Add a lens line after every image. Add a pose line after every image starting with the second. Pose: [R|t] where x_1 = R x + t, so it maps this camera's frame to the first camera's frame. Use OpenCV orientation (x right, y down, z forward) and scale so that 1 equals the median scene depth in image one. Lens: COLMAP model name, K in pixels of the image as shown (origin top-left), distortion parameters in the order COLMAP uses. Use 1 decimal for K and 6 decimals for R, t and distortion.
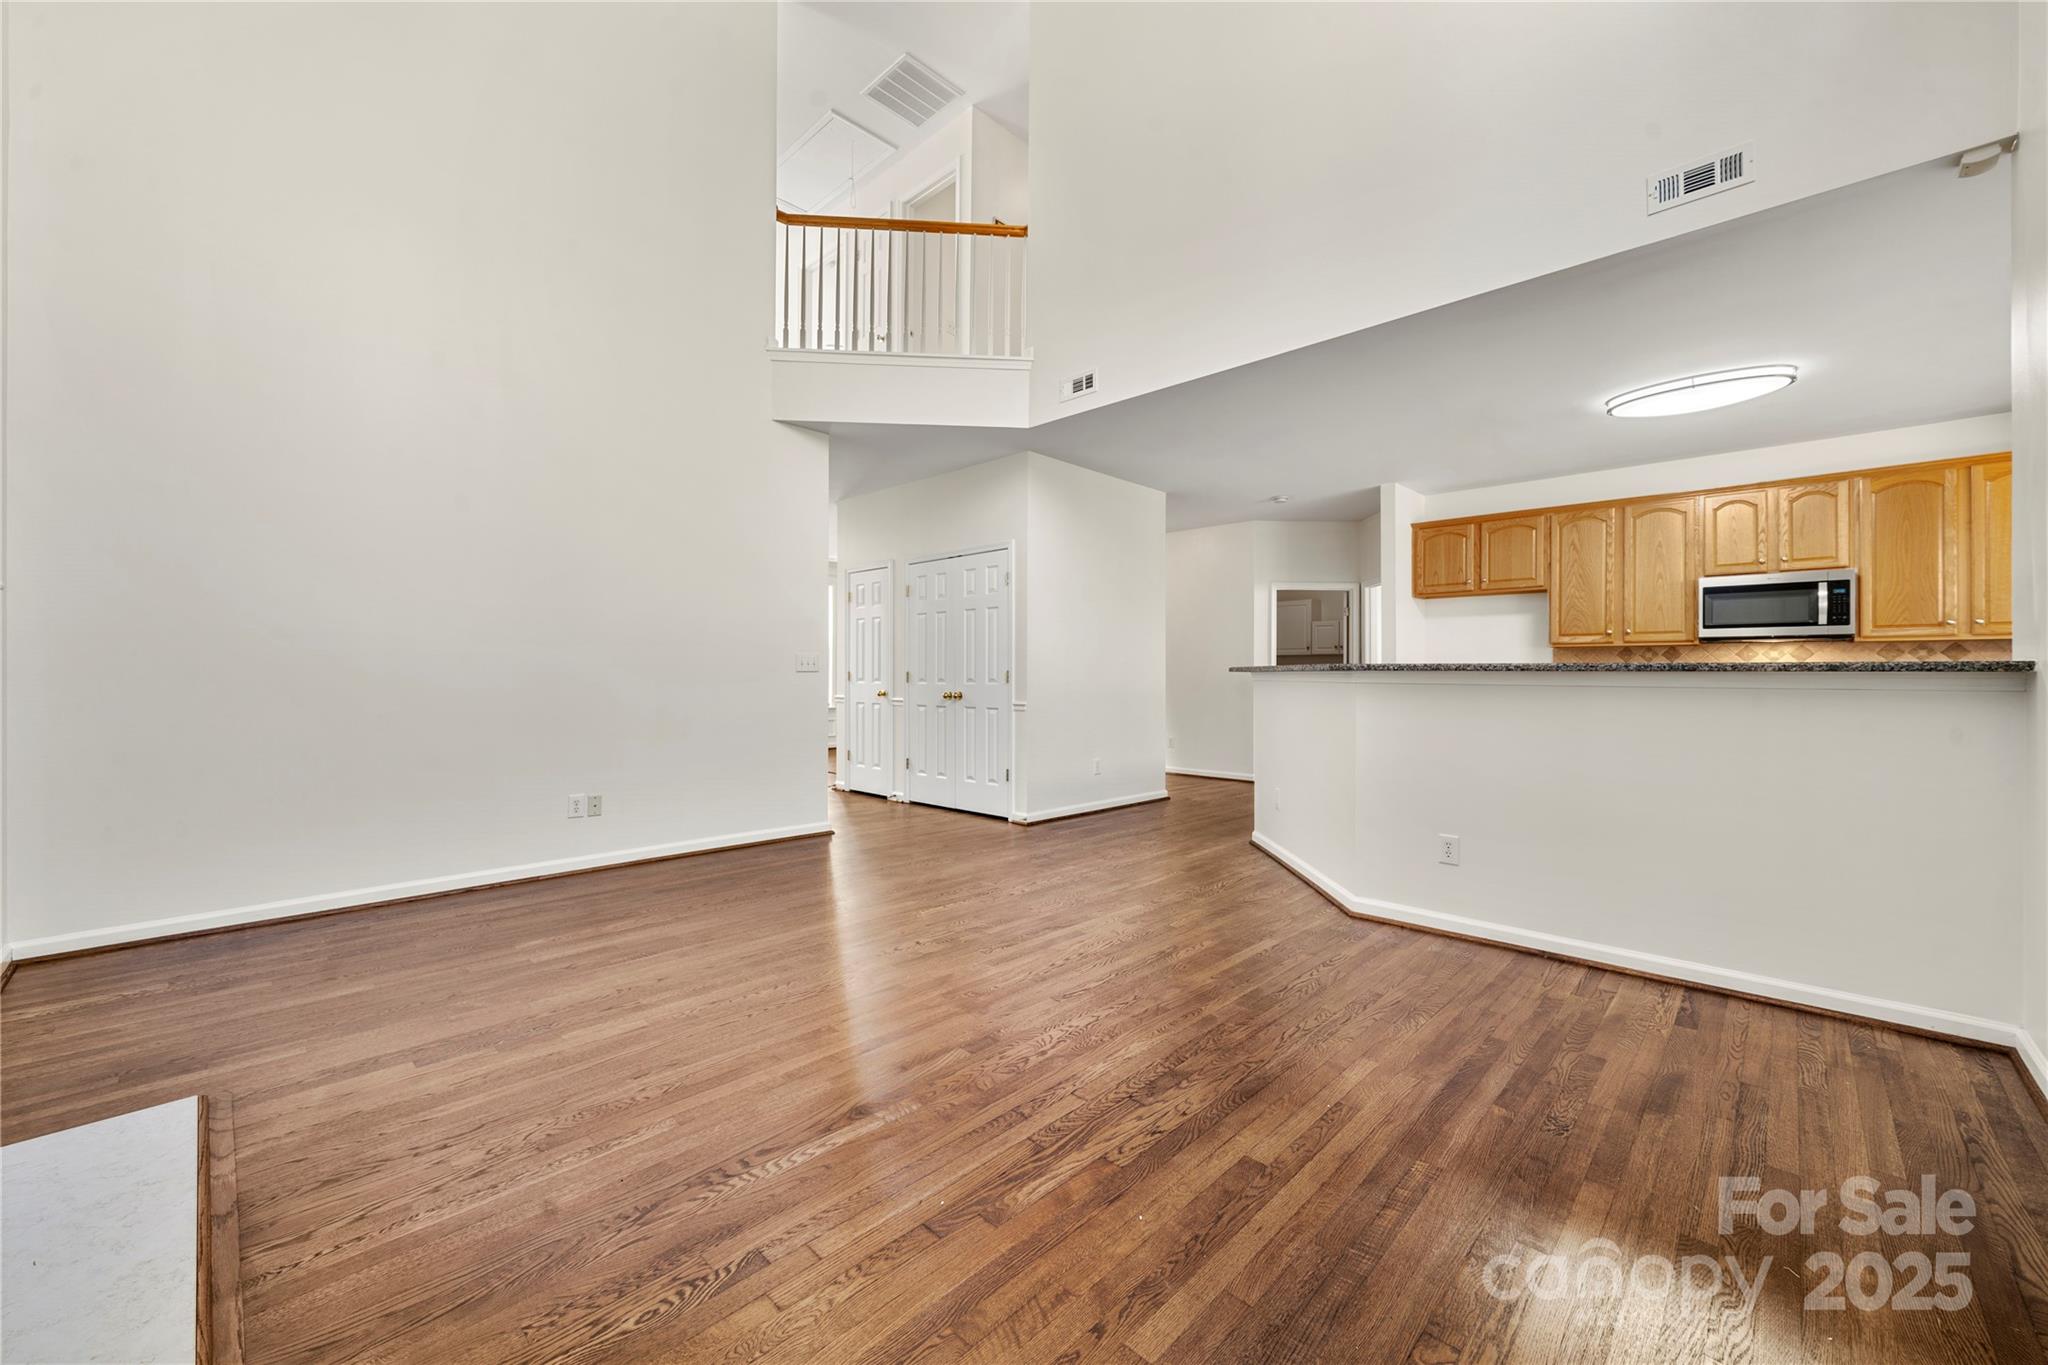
lens RADIAL K [[797.6, 0, 1026.8], [0, 797.6, 673.7], [0, 0, 1]] dist [-0.003197, 0.000863]
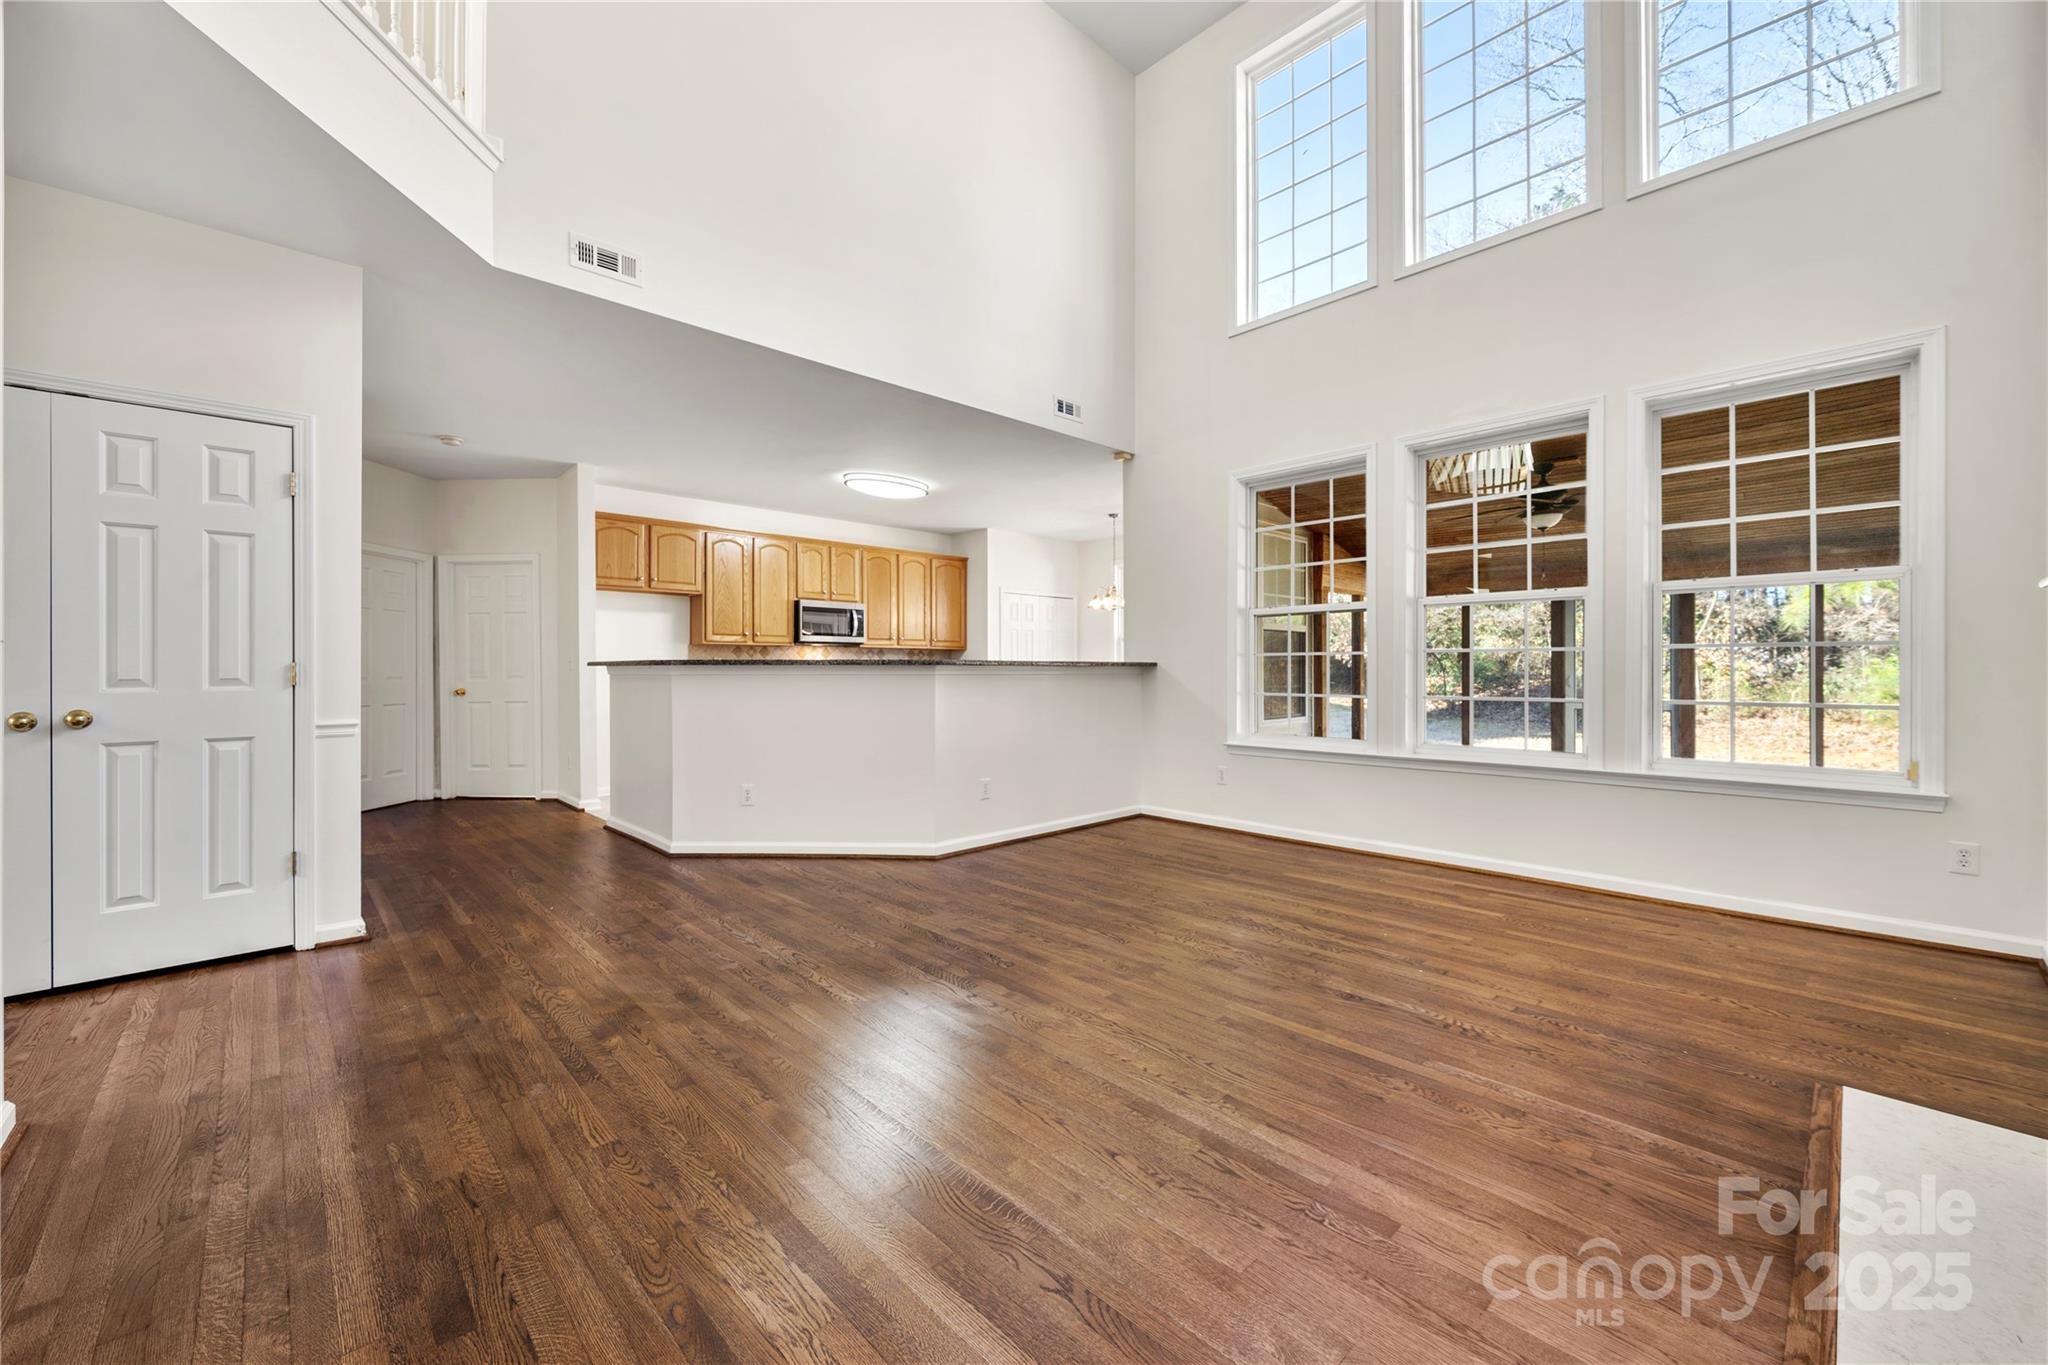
lens RADIAL K [[797.6, 0, 1026.2], [0, 797.6, 671.1], [0, 0, 1]] dist [-0.003197, 0.000863]
pose [[0.036018, -0.007678, 0.999322, -0.718339], [-0.000336, 0.999970, 0.007695, -0.003703], [-0.999351, -0.000613, 0.036014, 0.687806]]
